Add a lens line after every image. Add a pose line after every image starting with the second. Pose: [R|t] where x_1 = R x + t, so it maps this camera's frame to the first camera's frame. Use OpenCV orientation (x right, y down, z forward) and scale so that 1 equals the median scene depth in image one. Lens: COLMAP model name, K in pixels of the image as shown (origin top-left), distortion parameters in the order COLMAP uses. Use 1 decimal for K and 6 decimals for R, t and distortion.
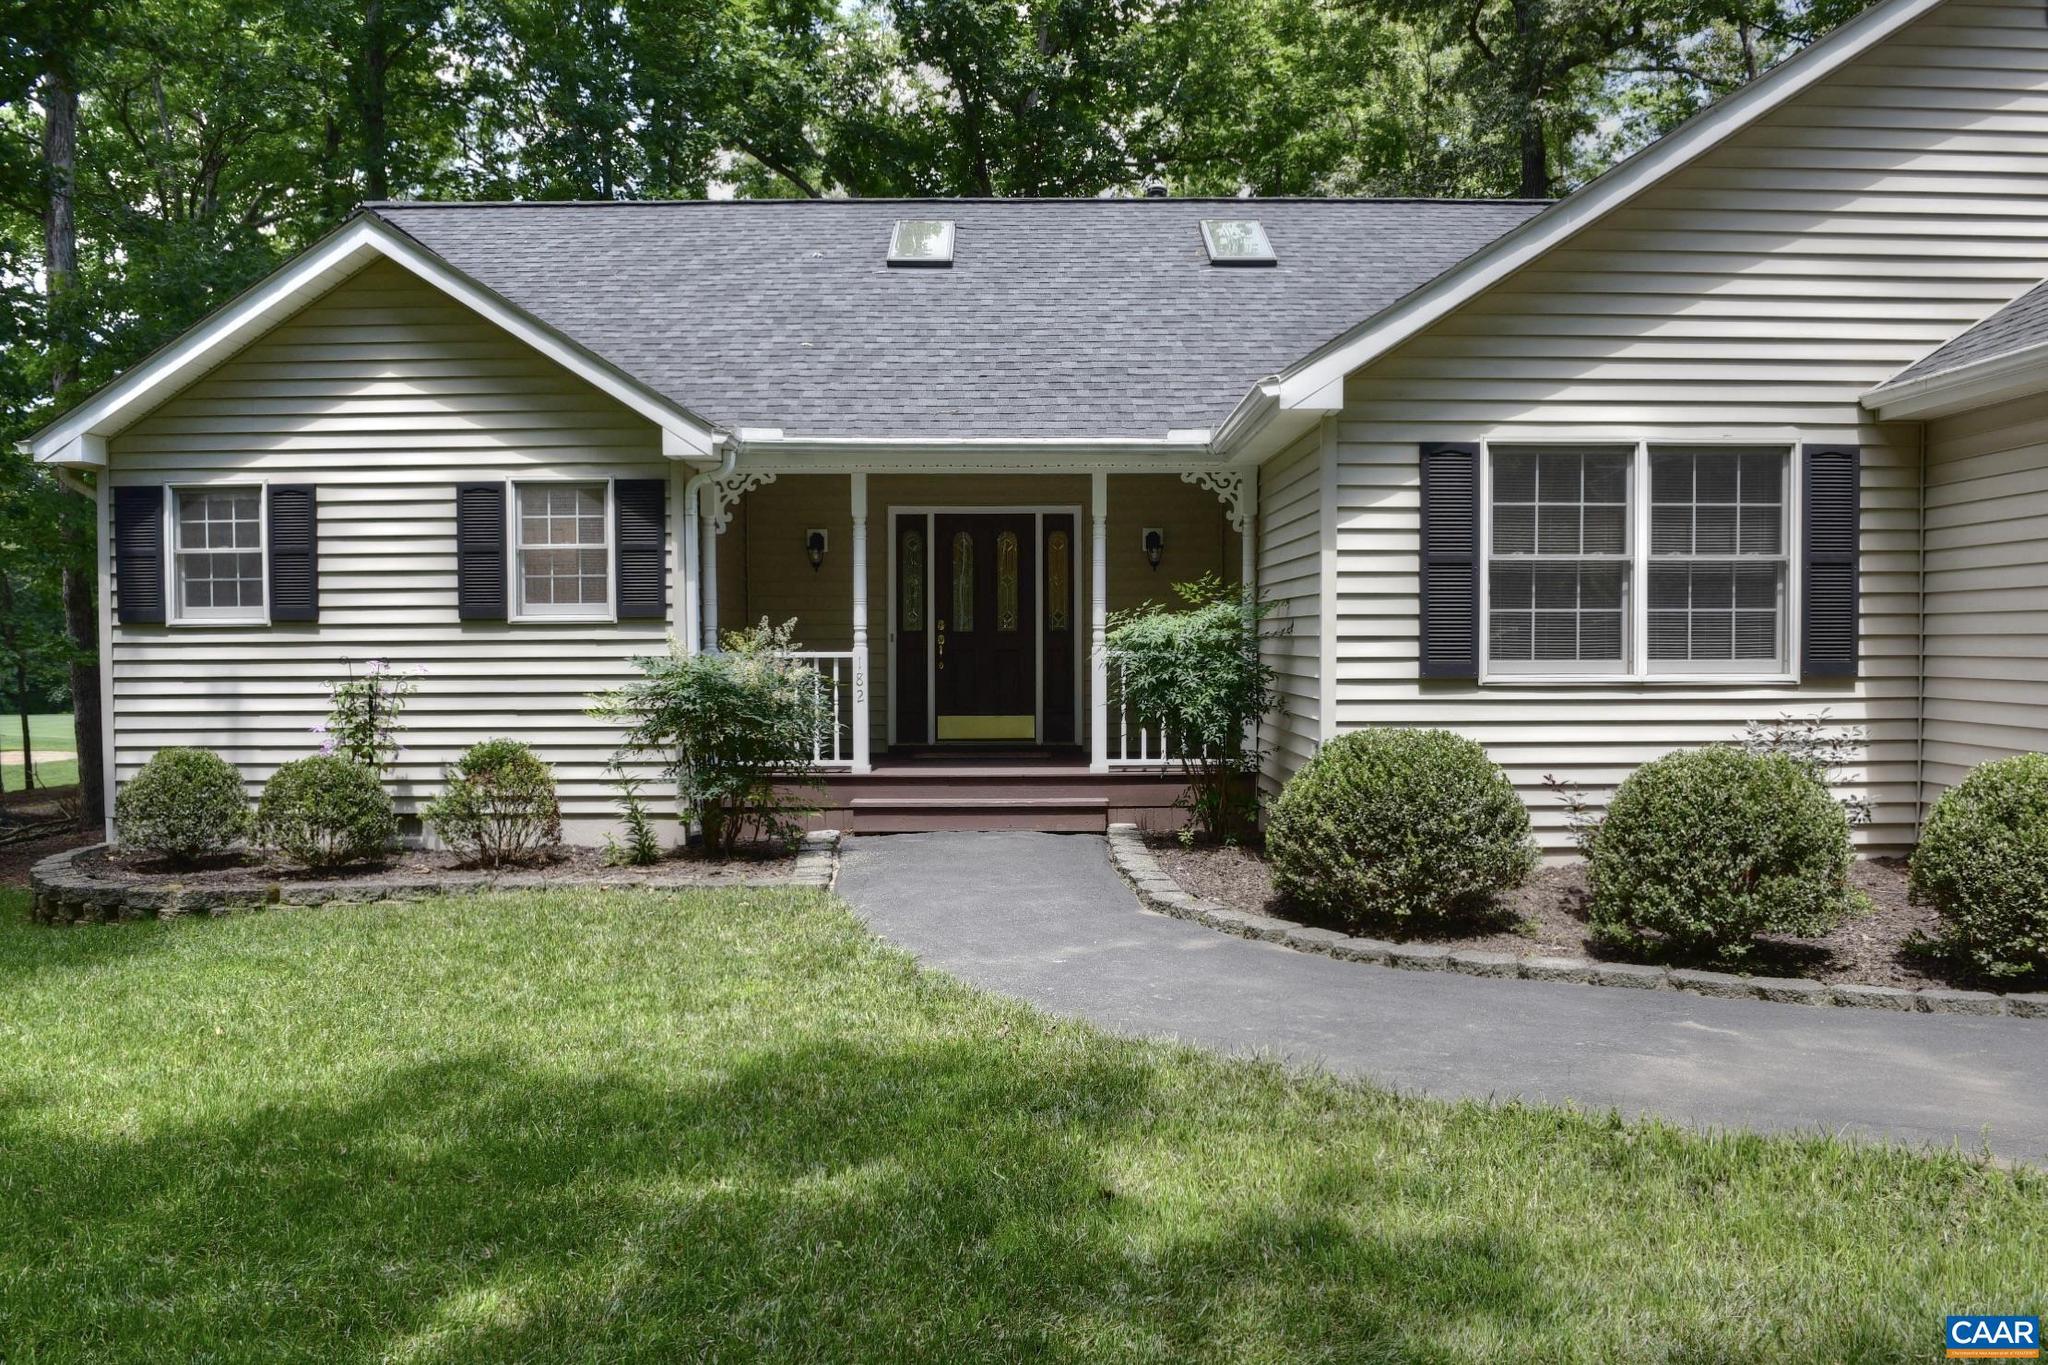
lens RADIAL K [[1425.7, 0, 1031.1], [0, 1425.7, 686.0], [0, 0, 1]] dist [-0.048628, -0.001808]
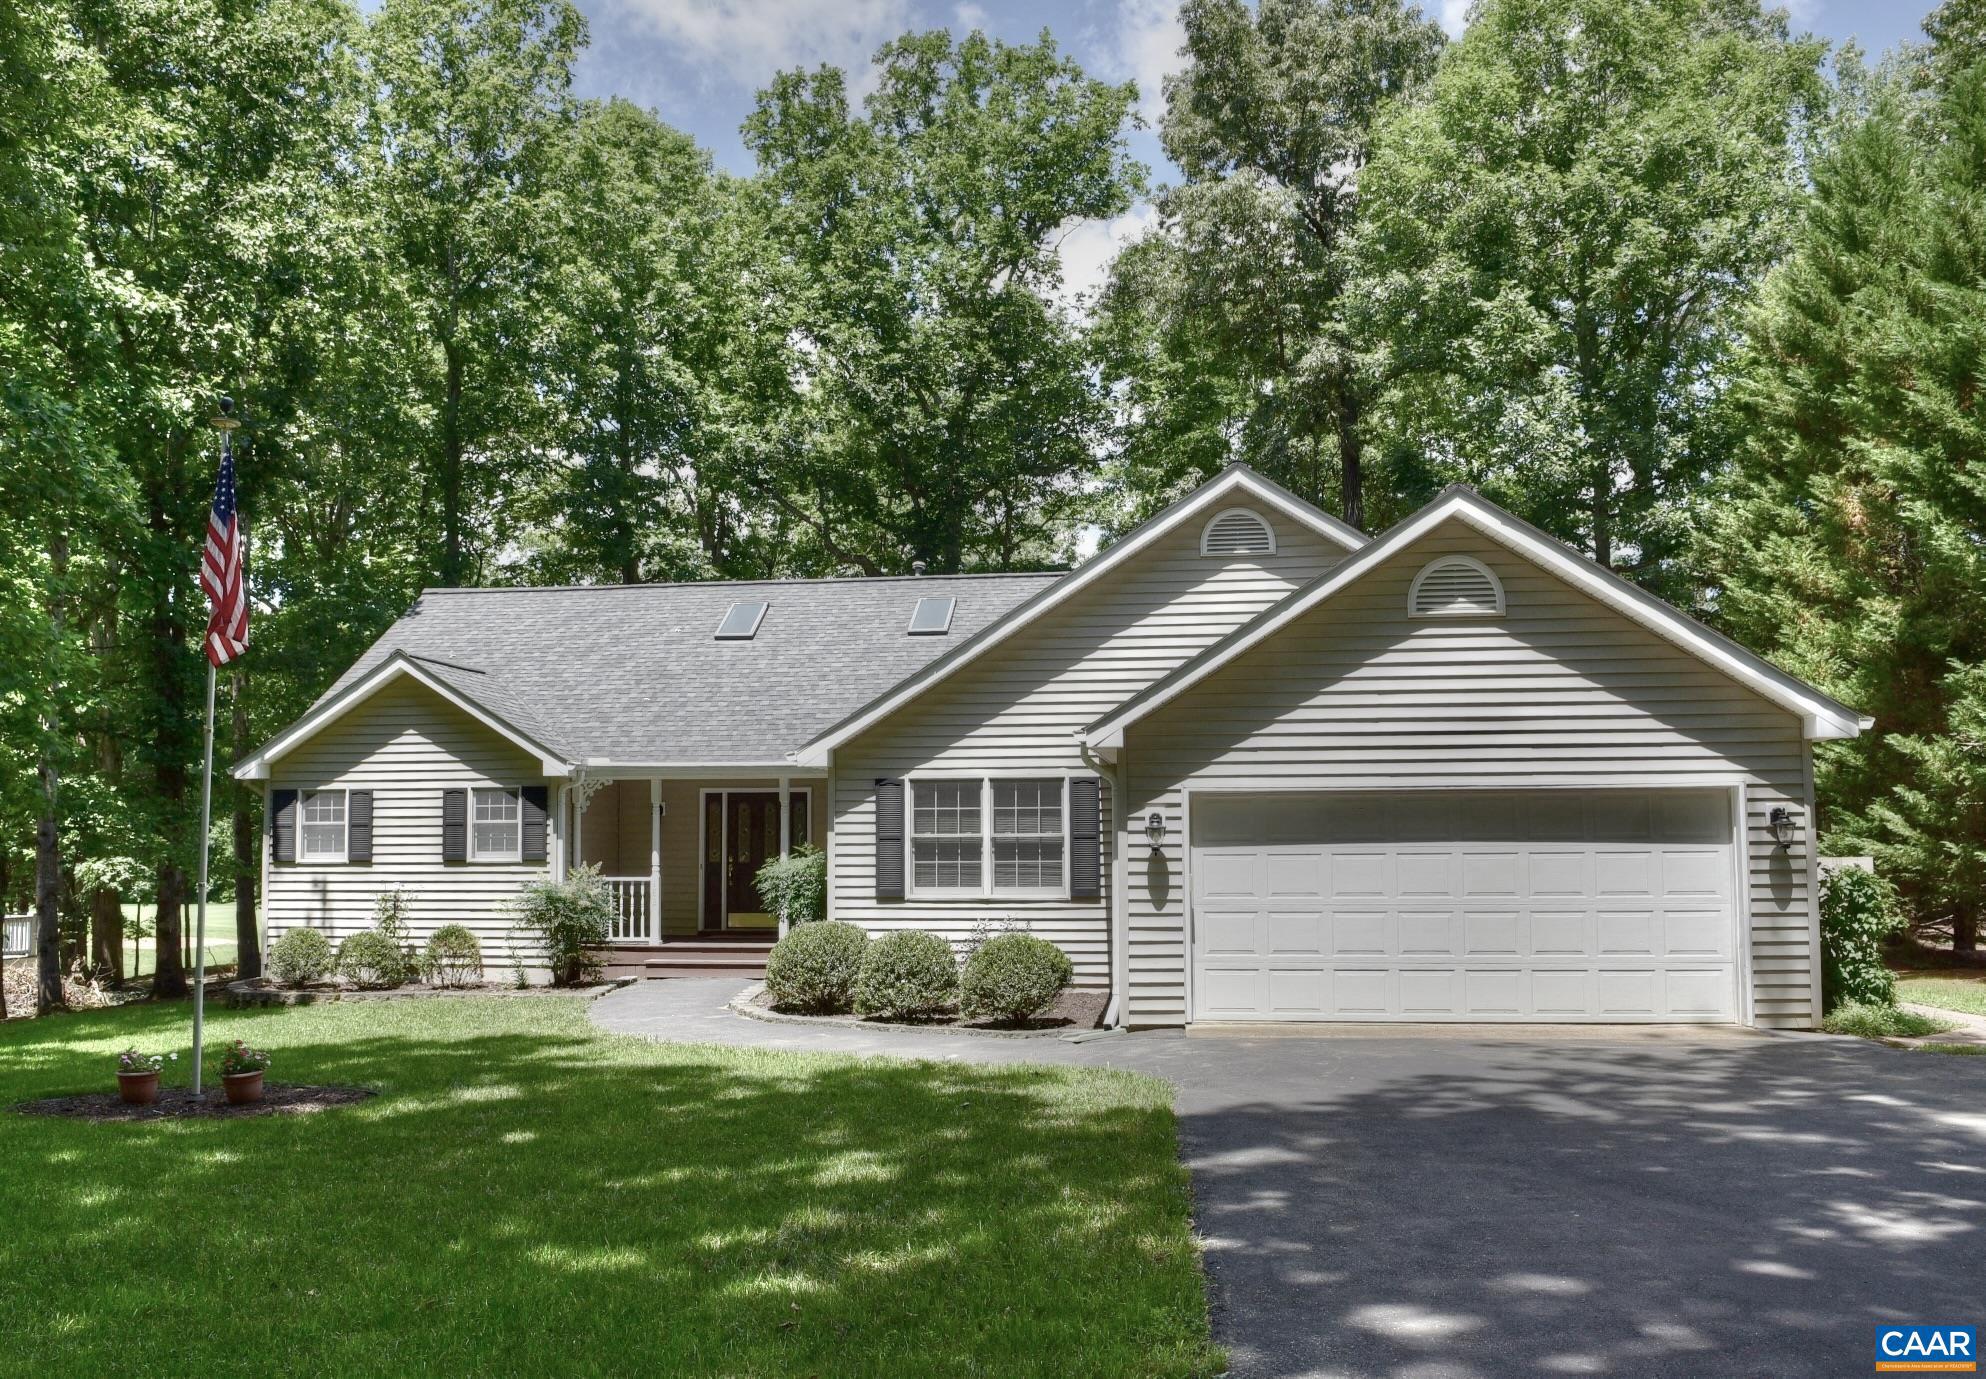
lens RADIAL K [[1541.6, 0, 988.4], [0, 1541.6, 714.9], [0, 0, 1]] dist [-0.049177, 0.001898]
pose [[0.991083, -0.012809, -0.132629, 0.623020], [-0.001217, 0.994457, -0.105134, -0.027518], [0.133241, 0.104358, 0.985574, -0.988623]]
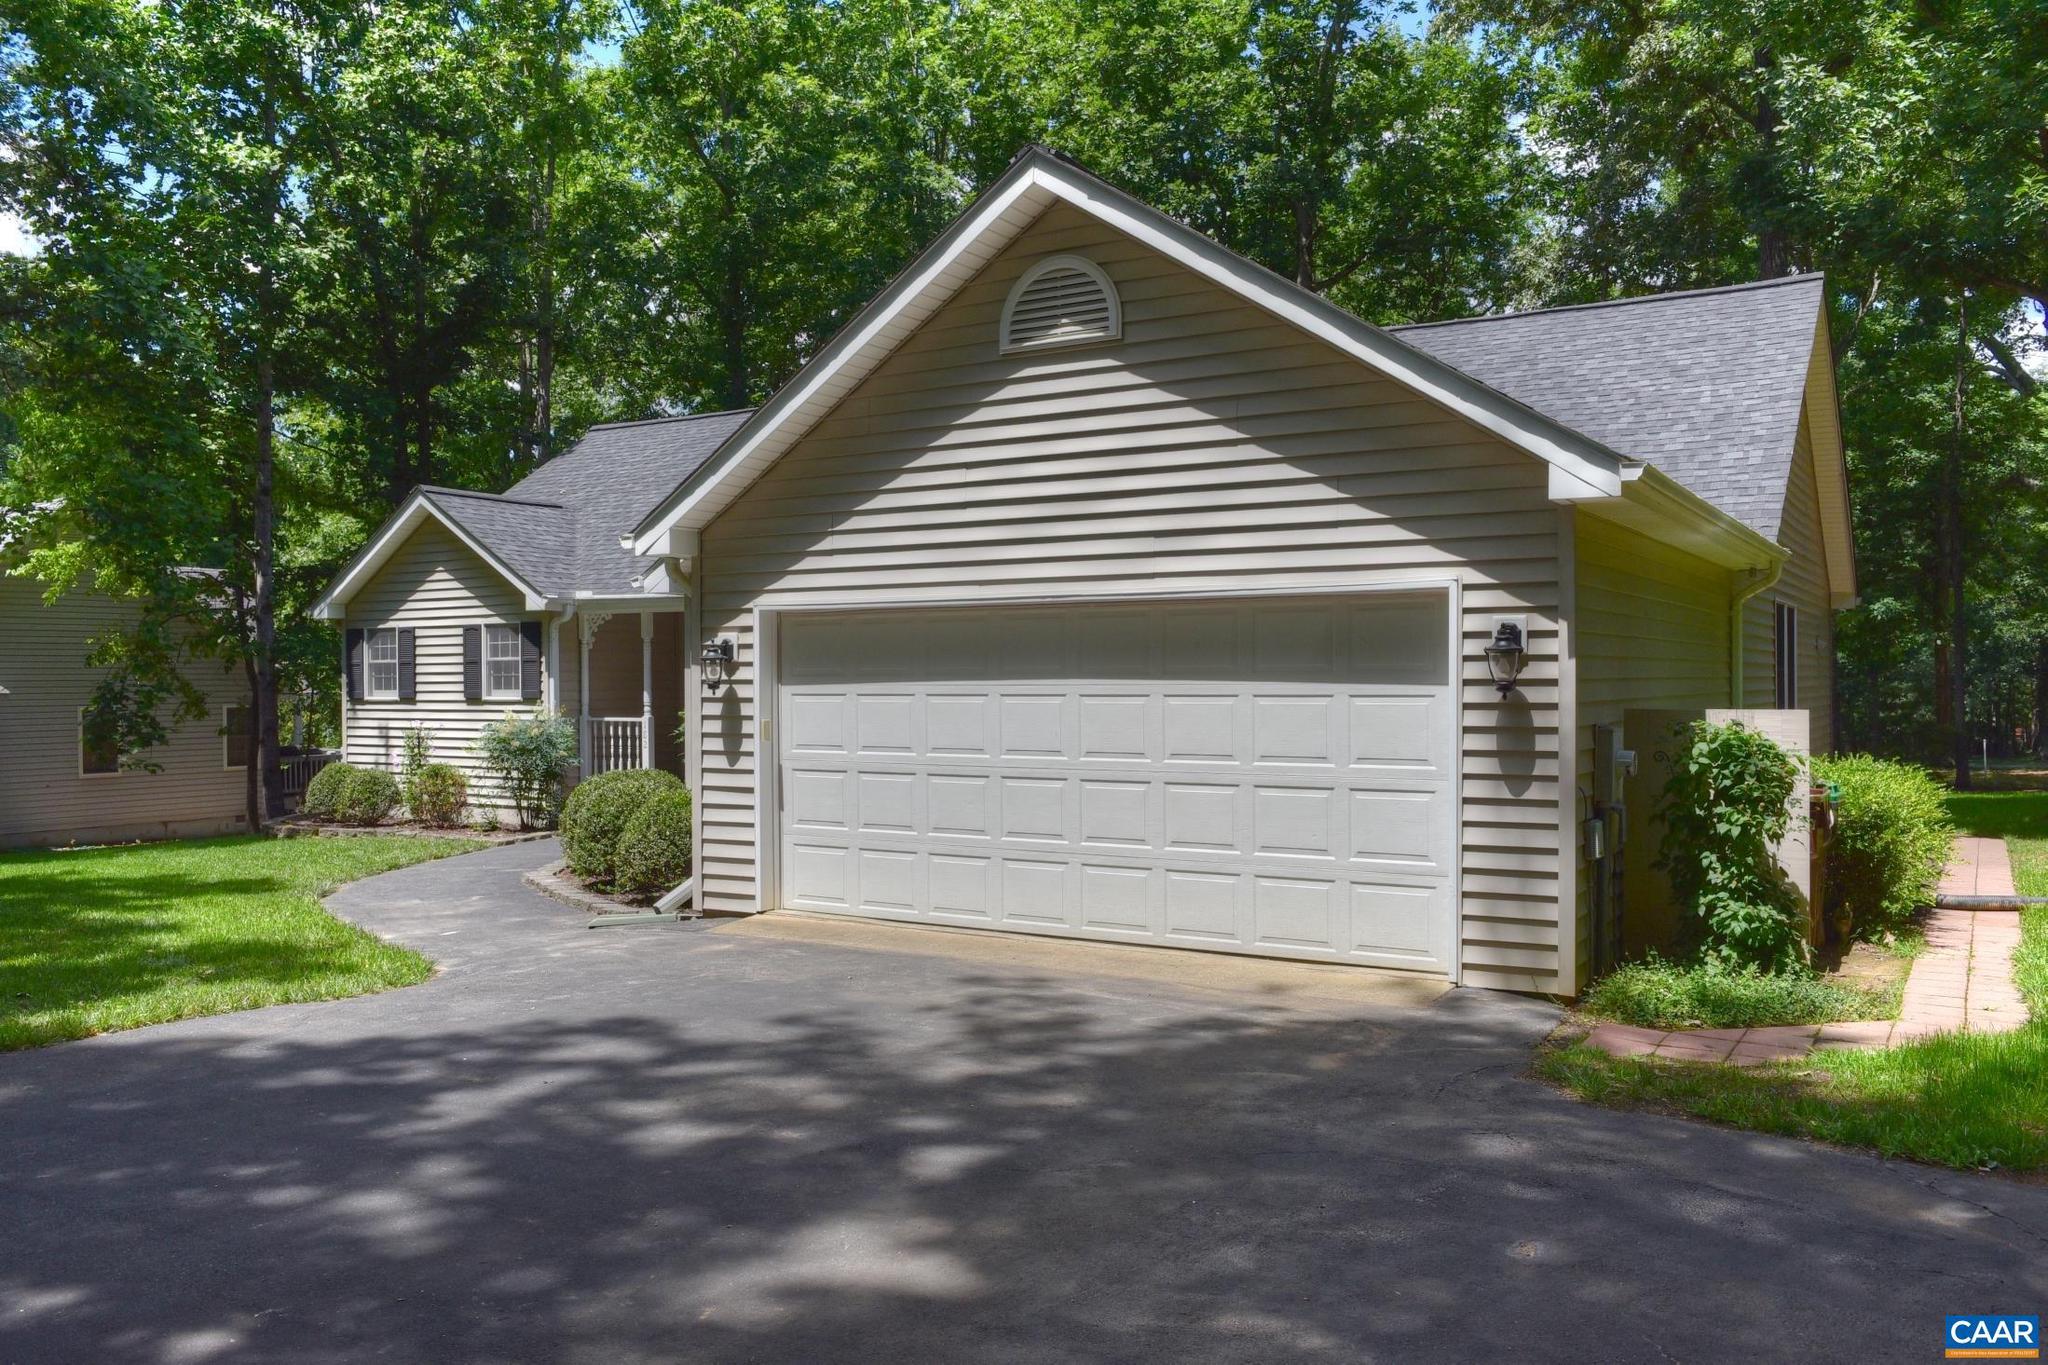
lens RADIAL K [[1575.0, 0, 1024.0], [0, 1575.0, 682.5], [0, 0, 1]] dist [-0.061432, -0.001058]
pose [[0.848878, 0.001035, -0.528589, 1.374860], [-0.015152, 0.999635, -0.022375, -0.035005], [0.528372, 0.027003, 0.848583, -0.376673]]
